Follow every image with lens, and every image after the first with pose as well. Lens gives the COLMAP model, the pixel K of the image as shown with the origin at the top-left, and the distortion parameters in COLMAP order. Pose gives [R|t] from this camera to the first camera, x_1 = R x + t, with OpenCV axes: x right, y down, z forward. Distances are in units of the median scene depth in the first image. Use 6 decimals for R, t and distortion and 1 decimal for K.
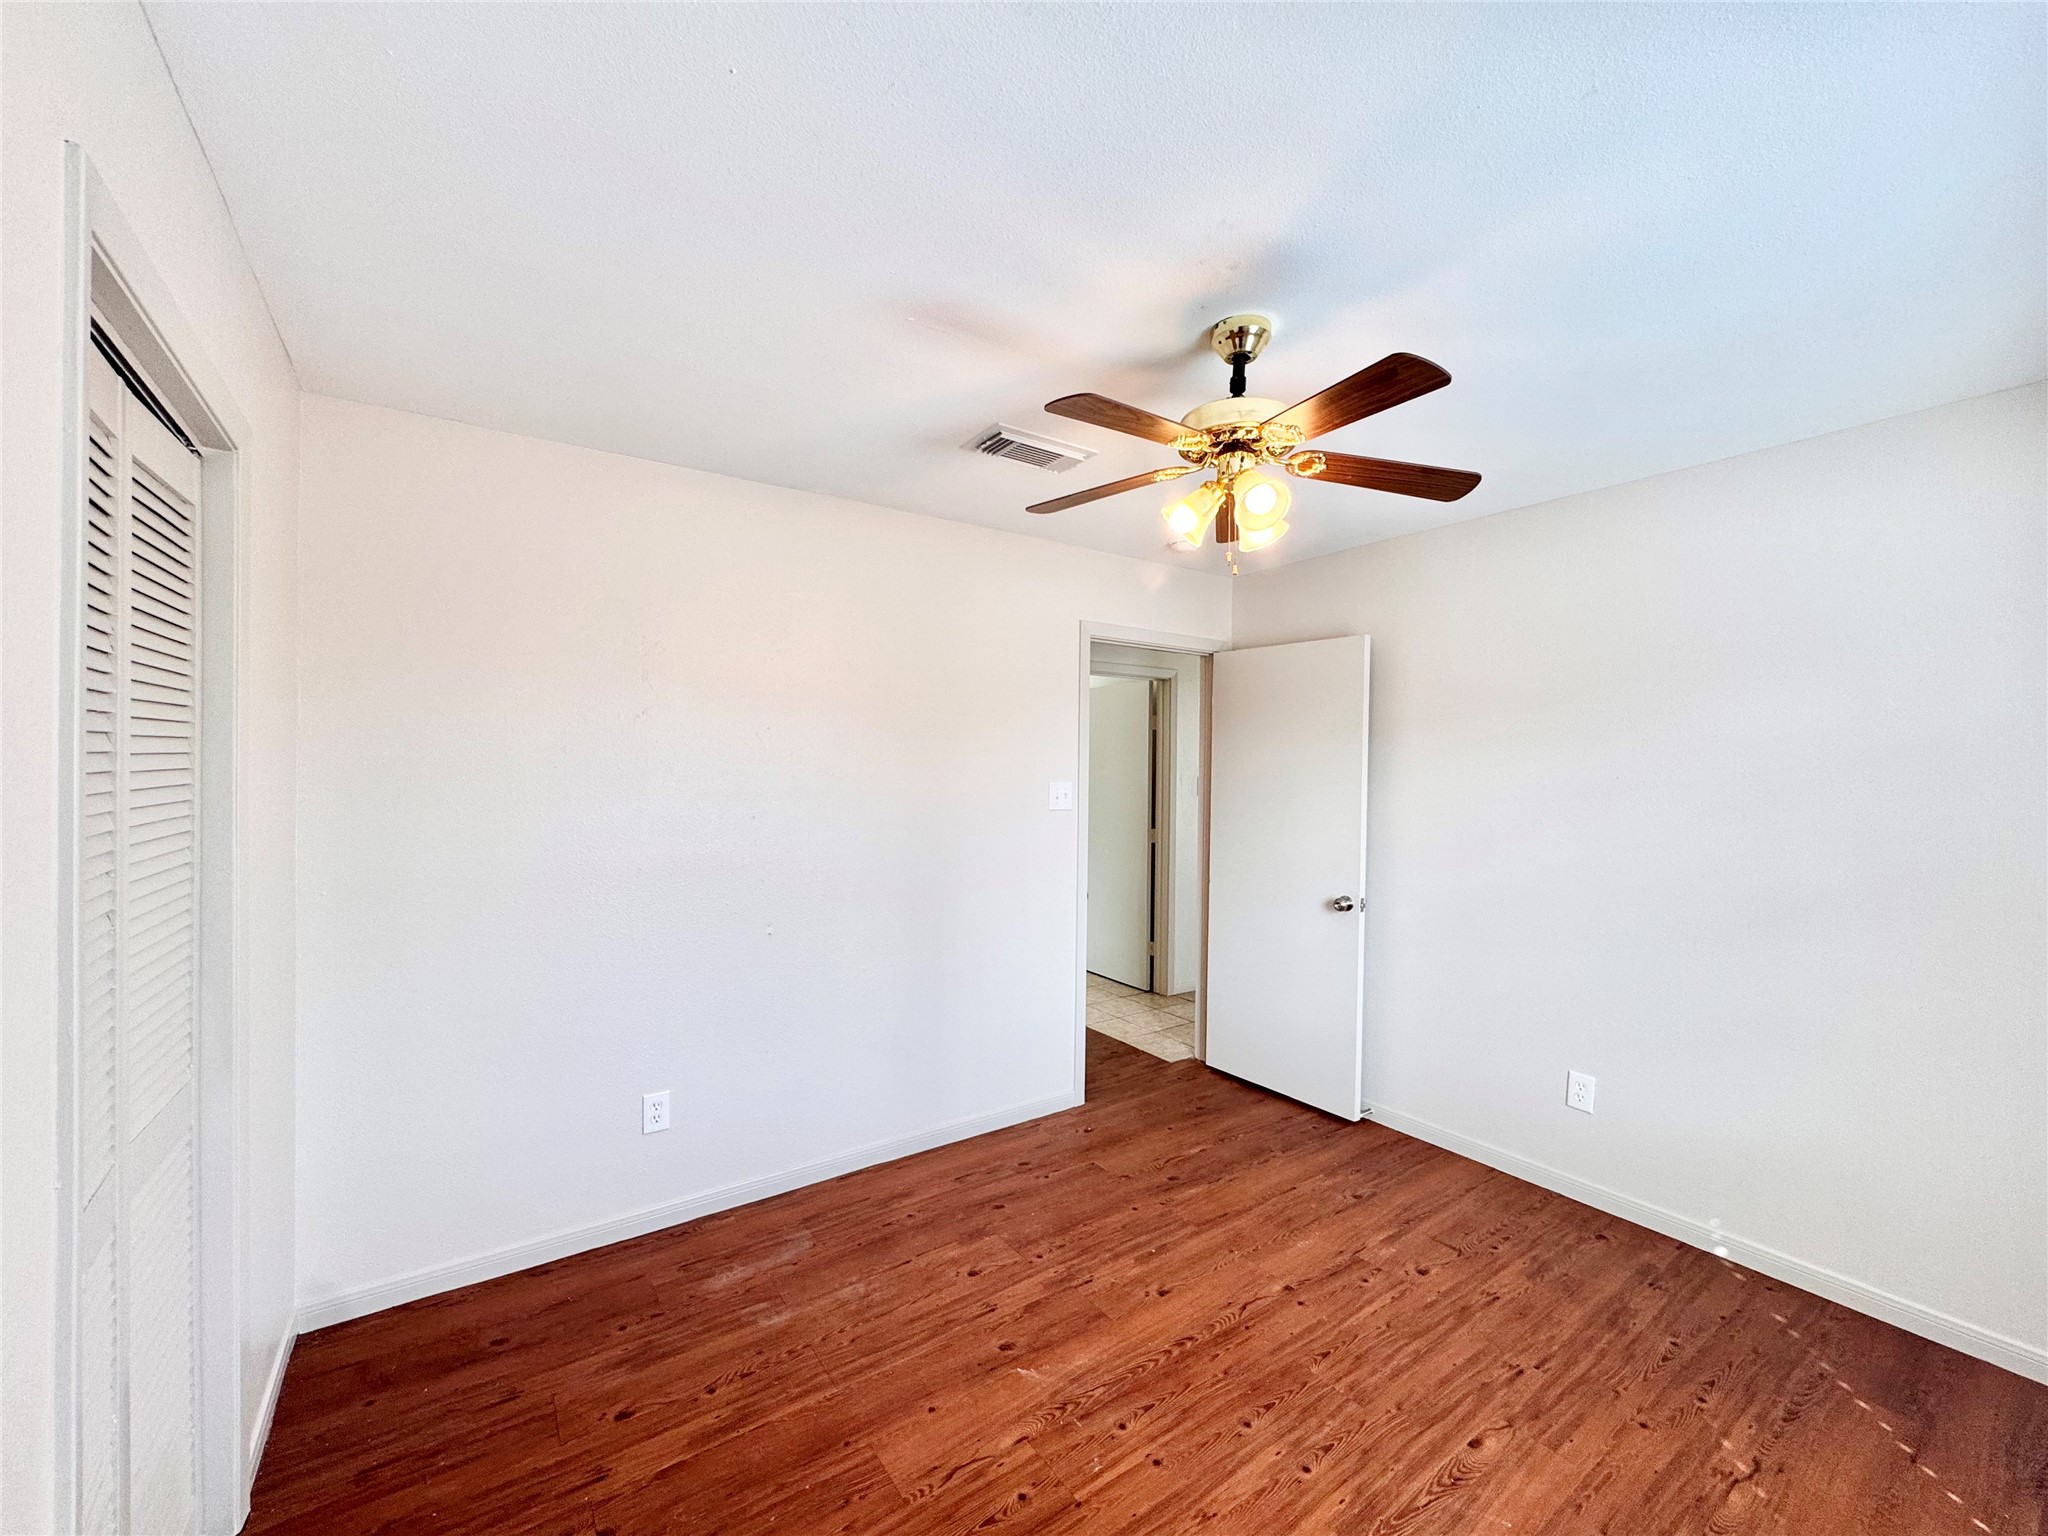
lens RADIAL K [[816.2, 0, 1024.0], [0, 816.2, 768.0], [0, 0, 1]] dist [-0.001436, -0.000297]
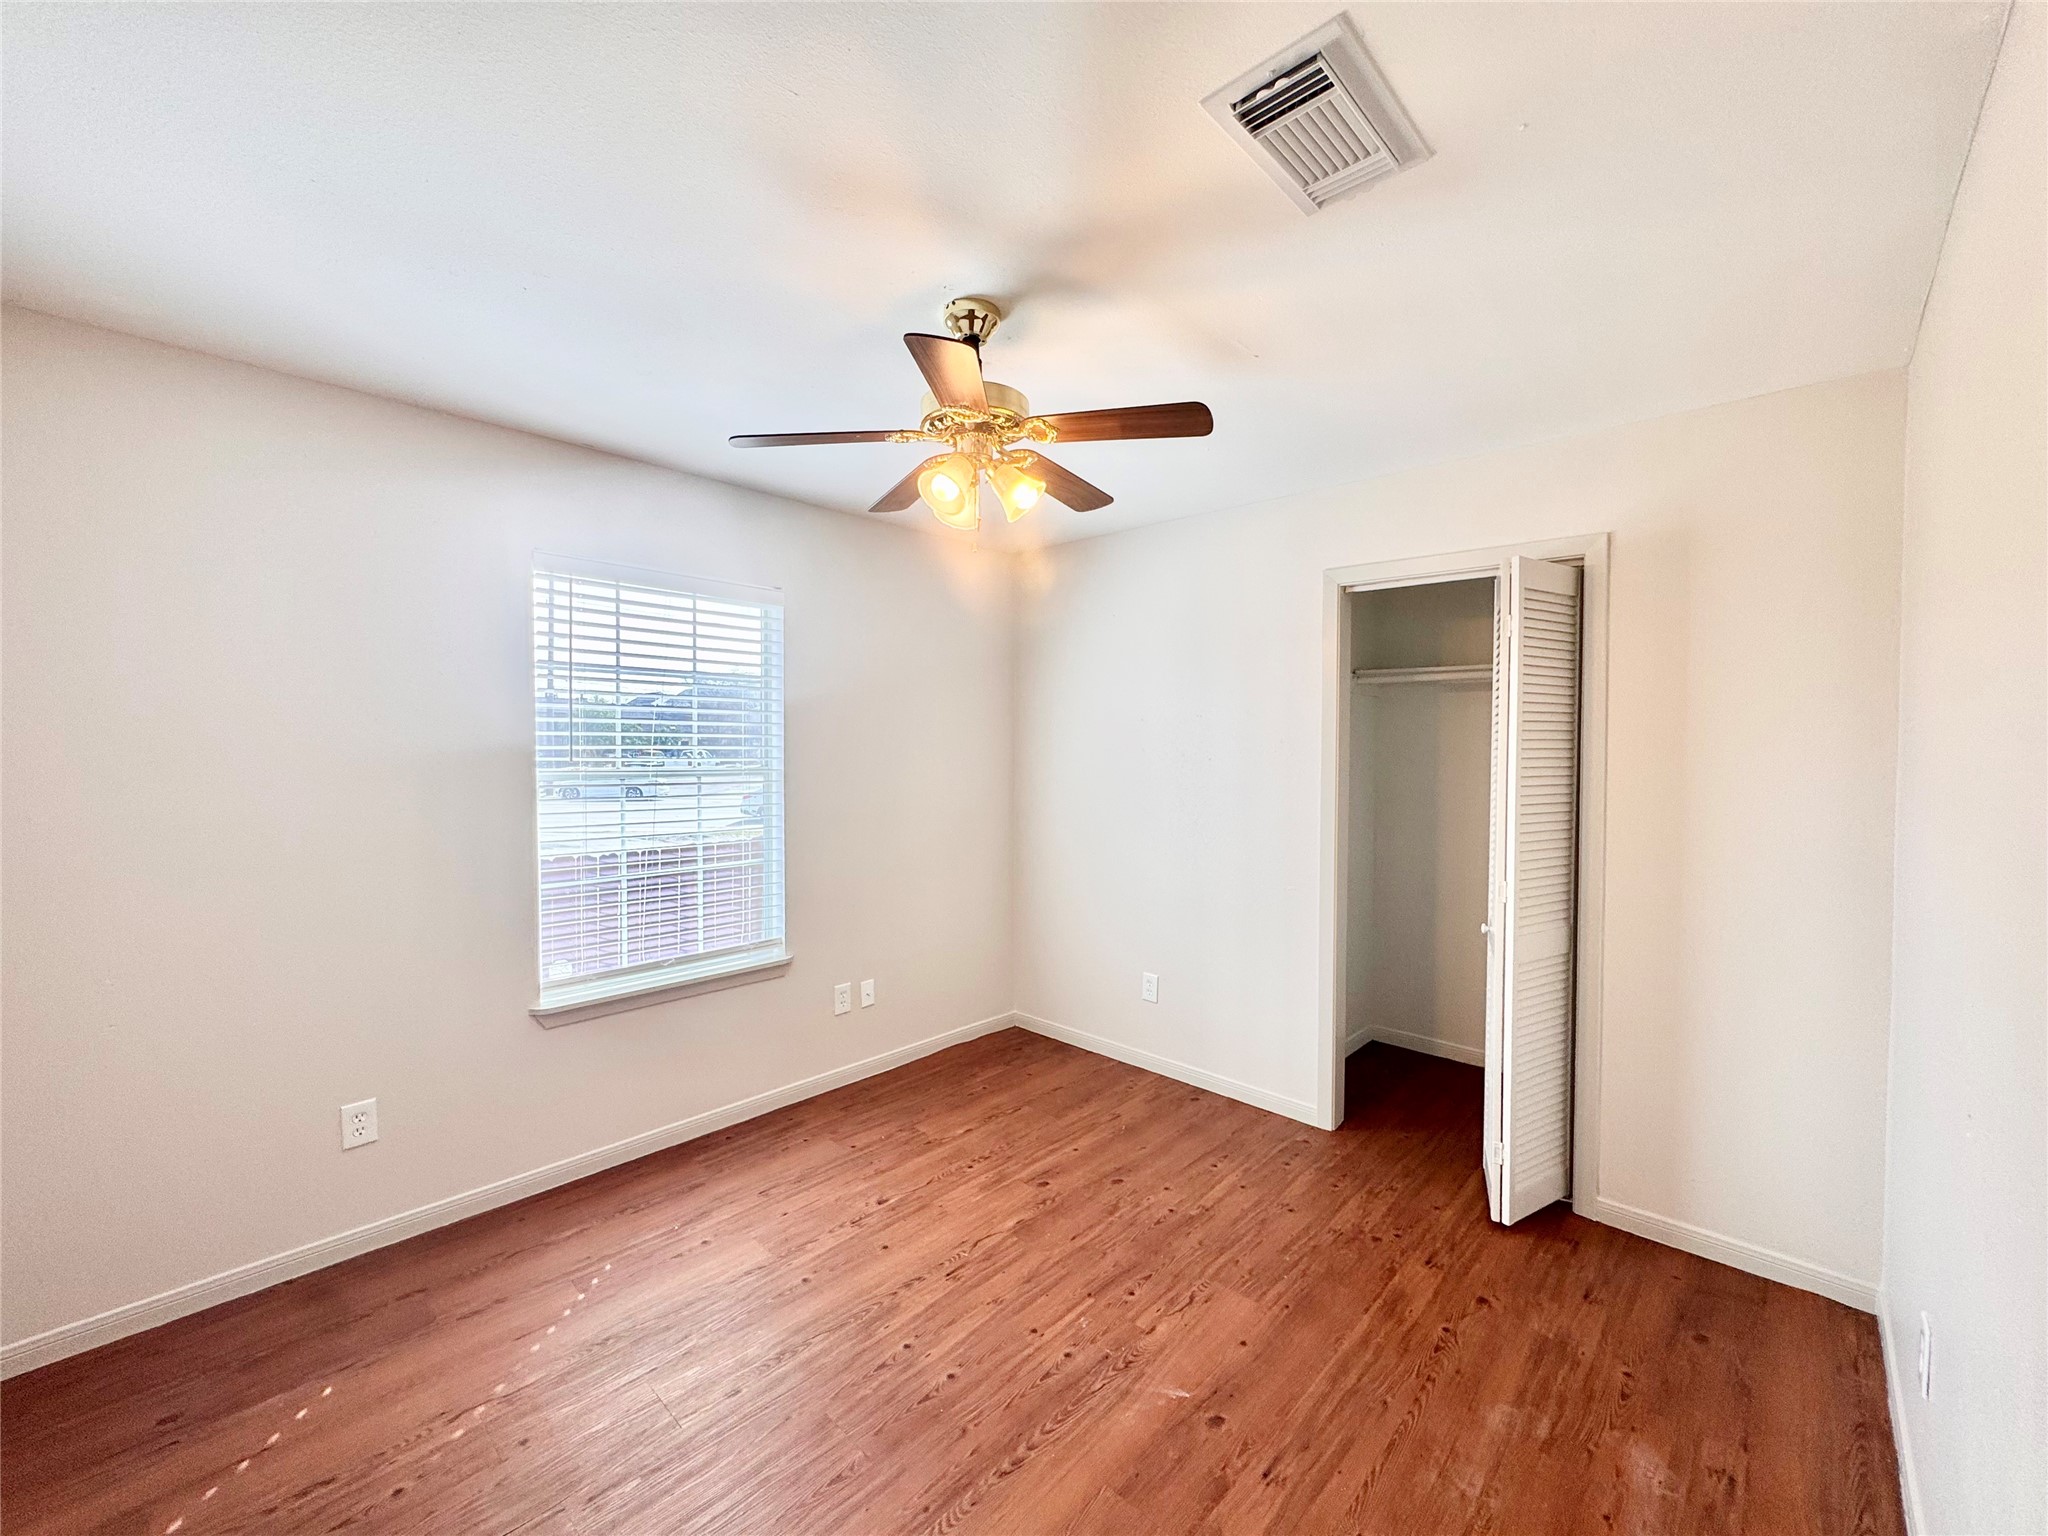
lens RADIAL K [[816.2, 0, 1024.0], [0, 816.2, 768.0], [0, 0, 1]] dist [-0.001436, -0.000297]
pose [[-0.977599, -0.009009, -0.210285, 0.393159], [-0.015678, 0.999425, 0.030066, 0.007479], [0.209893, 0.032690, -0.977178, 1.930958]]
